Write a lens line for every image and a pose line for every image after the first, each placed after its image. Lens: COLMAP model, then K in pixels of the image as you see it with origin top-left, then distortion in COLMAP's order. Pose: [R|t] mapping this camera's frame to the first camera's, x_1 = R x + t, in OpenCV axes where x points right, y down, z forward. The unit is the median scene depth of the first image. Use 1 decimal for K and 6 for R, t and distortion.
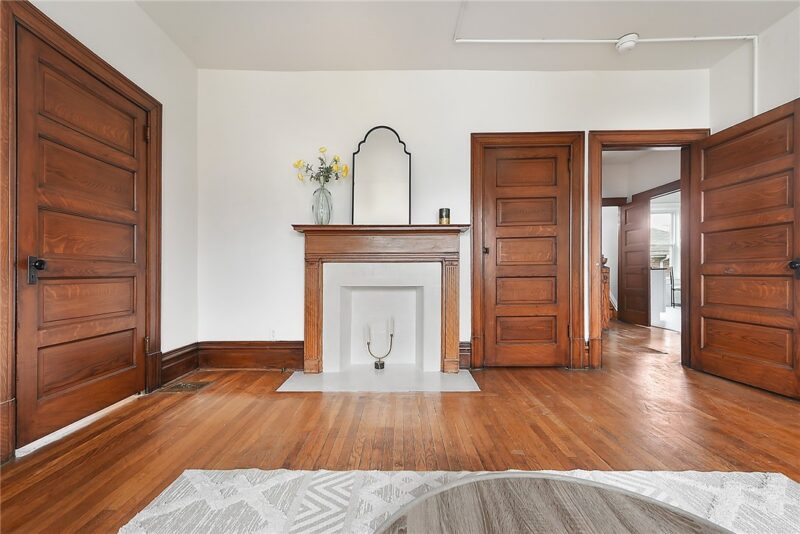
lens RADIAL K [[316.0, 0, 398.2], [0, 316.0, 271.4], [0, 0, 1]] dist [0.017959, -0.000027]
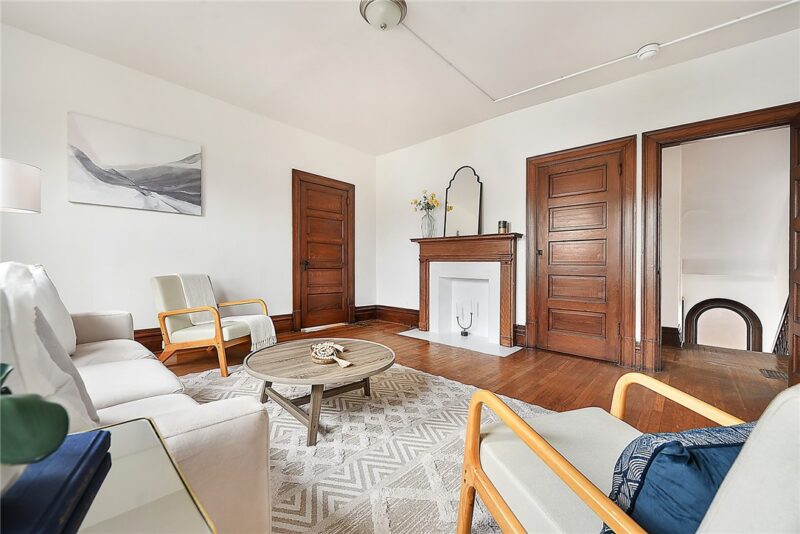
lens RADIAL K [[316.0, 0, 398.2], [0, 316.0, 271.4], [0, 0, 1]] dist [0.017959, -0.000027]
pose [[0.741625, 0.027495, -0.670251, 0.704381], [-0.015447, 0.999595, 0.023913, -0.014728], [0.670637, -0.007381, 0.741749, -0.266723]]
